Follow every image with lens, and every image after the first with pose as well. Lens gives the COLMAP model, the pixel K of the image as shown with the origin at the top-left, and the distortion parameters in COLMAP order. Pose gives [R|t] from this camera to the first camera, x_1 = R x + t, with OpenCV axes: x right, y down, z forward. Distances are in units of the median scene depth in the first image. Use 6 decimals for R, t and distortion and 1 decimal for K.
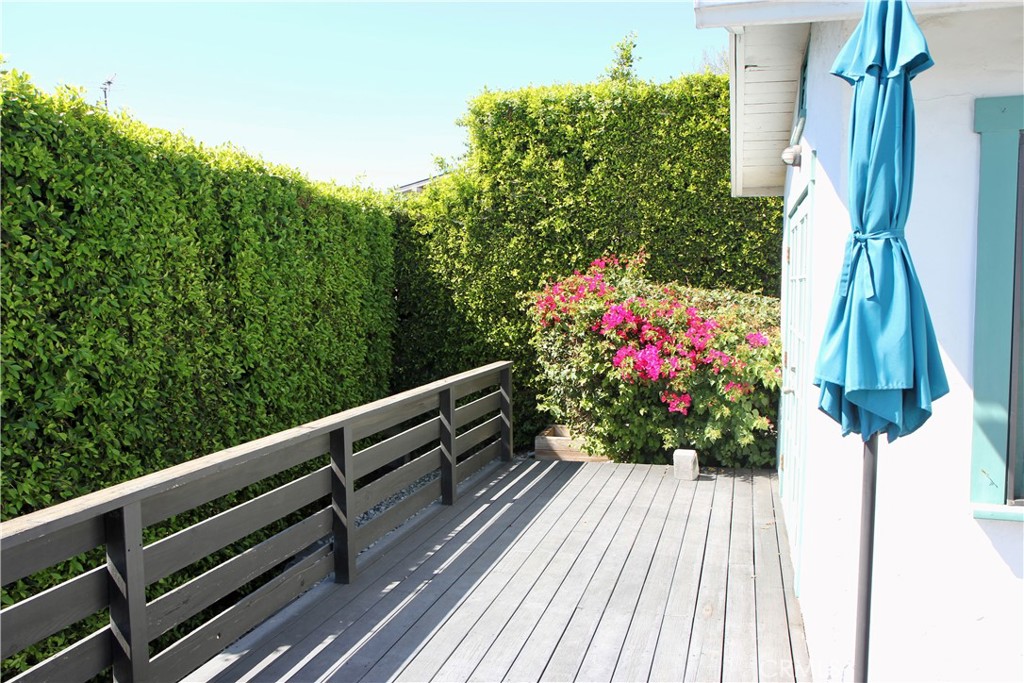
lens RADIAL K [[804.4, 0, 512.0], [0, 804.4, 341.5], [0, 0, 1]] dist [-0.101820, 0.121136]
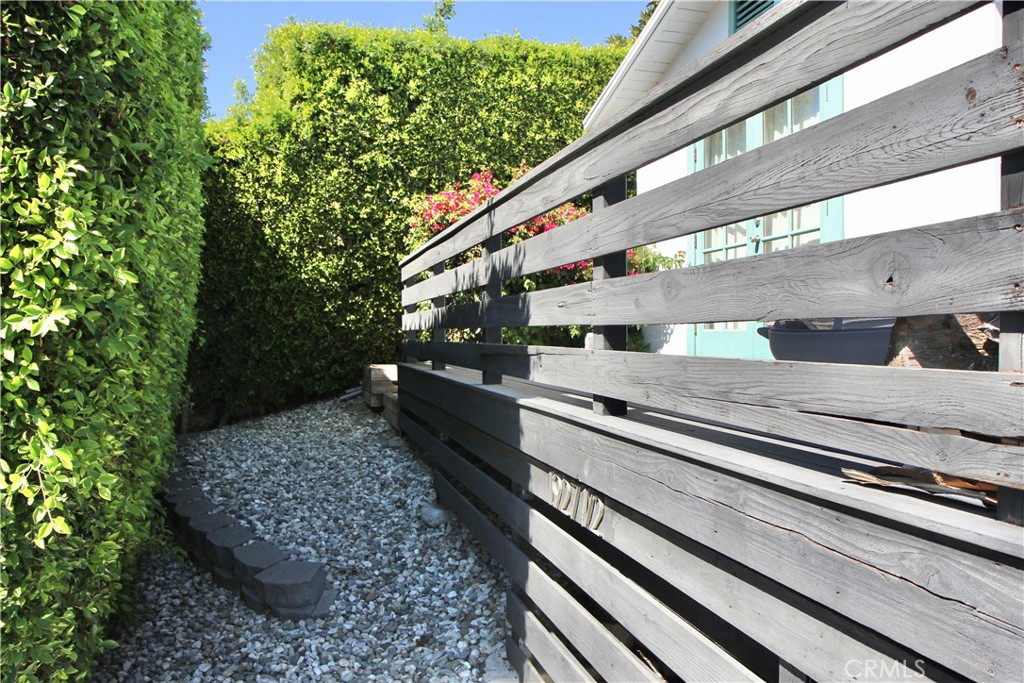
lens RADIAL K [[804.4, 0, 512.0], [0, 804.4, 341.5], [0, 0, 1]] dist [-0.101820, 0.121136]
pose [[0.853294, -0.003486, 0.521418, -0.323197], [0.039229, 0.997573, -0.057529, 0.144674], [-0.519952, 0.069544, 0.851360, 0.078419]]
